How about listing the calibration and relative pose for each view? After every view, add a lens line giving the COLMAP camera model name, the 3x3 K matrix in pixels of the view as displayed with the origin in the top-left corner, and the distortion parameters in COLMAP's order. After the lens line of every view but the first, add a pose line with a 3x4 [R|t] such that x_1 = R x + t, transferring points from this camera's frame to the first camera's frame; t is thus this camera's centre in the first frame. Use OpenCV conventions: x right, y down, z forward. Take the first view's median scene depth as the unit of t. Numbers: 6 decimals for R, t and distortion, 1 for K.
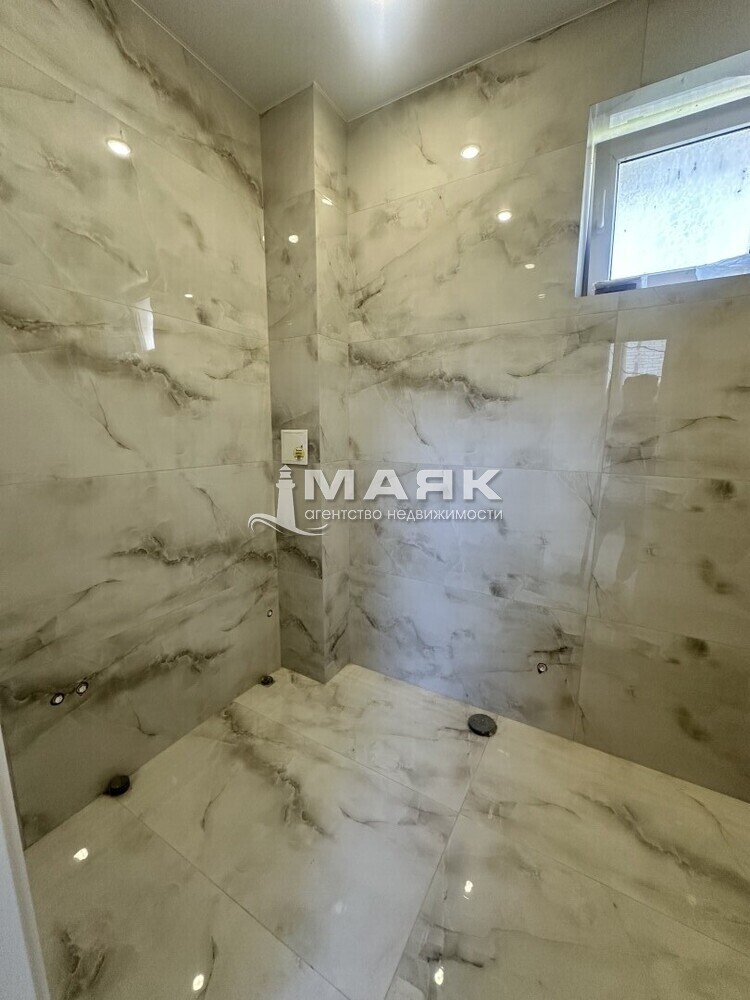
lens RADIAL K [[398.4, 0, 374.2], [0, 398.4, 499.2], [0, 0, 1]] dist [-0.004229, 0.000532]
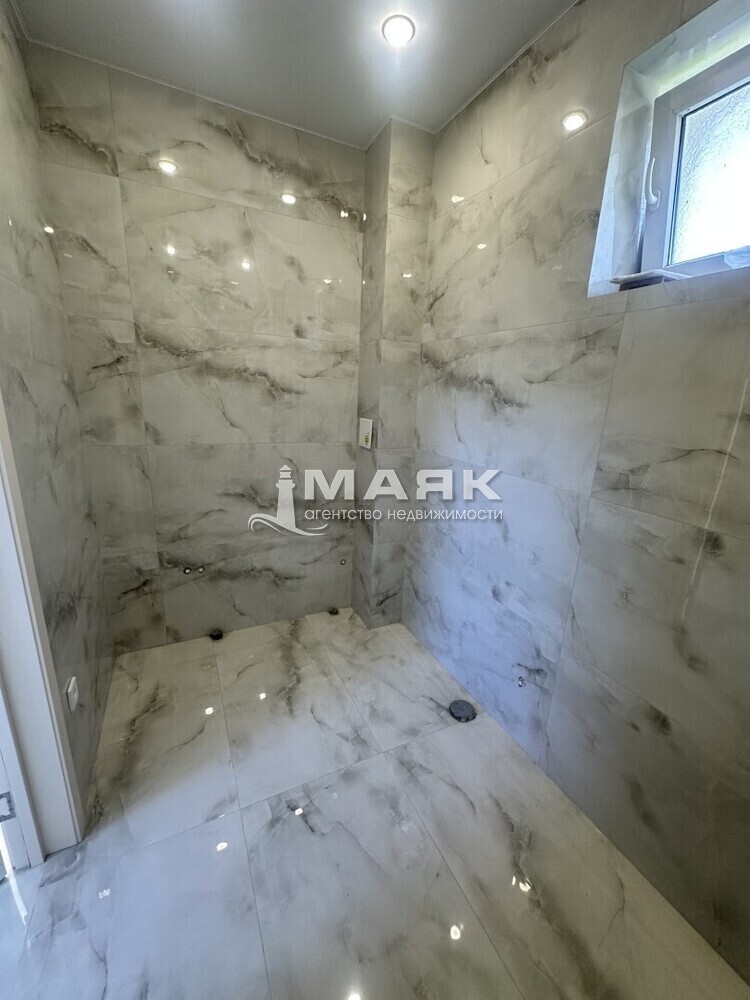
lens RADIAL K [[398.4, 0, 374.6], [0, 398.4, 499.5], [0, 0, 1]] dist [-0.004229, 0.000532]
pose [[0.833999, 0.176430, -0.522799, 0.619355], [-0.136658, 0.984028, 0.114077, -0.093710], [0.534575, -0.023695, 0.844789, -0.017590]]
